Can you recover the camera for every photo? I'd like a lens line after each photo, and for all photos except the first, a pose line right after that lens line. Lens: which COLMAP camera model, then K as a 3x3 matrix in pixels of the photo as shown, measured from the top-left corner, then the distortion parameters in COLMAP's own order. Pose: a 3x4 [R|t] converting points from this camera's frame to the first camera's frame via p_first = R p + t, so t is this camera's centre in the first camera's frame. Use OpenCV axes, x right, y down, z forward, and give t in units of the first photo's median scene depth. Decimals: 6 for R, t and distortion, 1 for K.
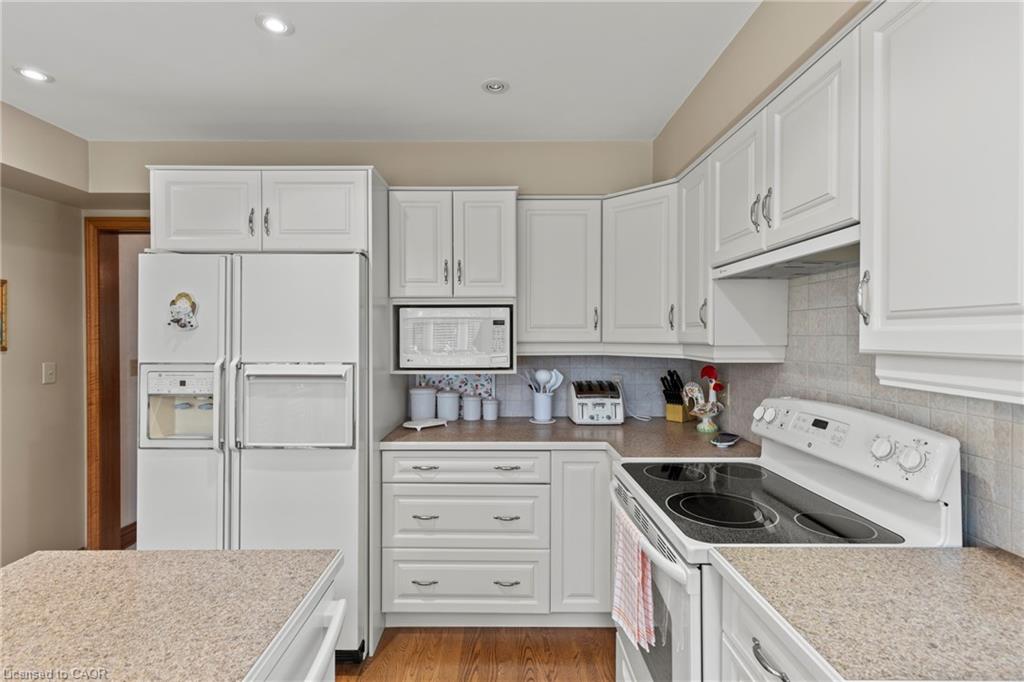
lens RADIAL K [[461.9, 0, 503.2], [0, 461.9, 336.8], [0, 0, 1]] dist [0.000610, -0.001413]
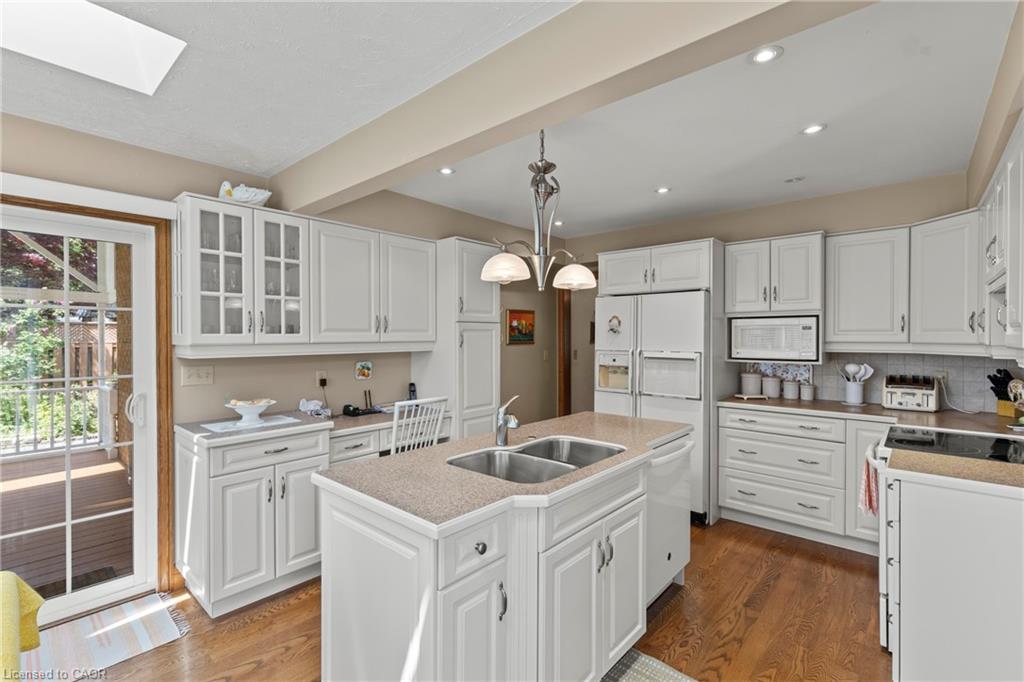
lens RADIAL K [[461.9, 0, 504.8], [0, 461.9, 339.2], [0, 0, 1]] dist [0.000610, -0.001413]
pose [[0.747573, 0.004711, -0.664163, 0.238972], [-0.002854, 0.999988, 0.003881, 0.000655], [0.664174, -0.001006, 0.747578, -0.678797]]
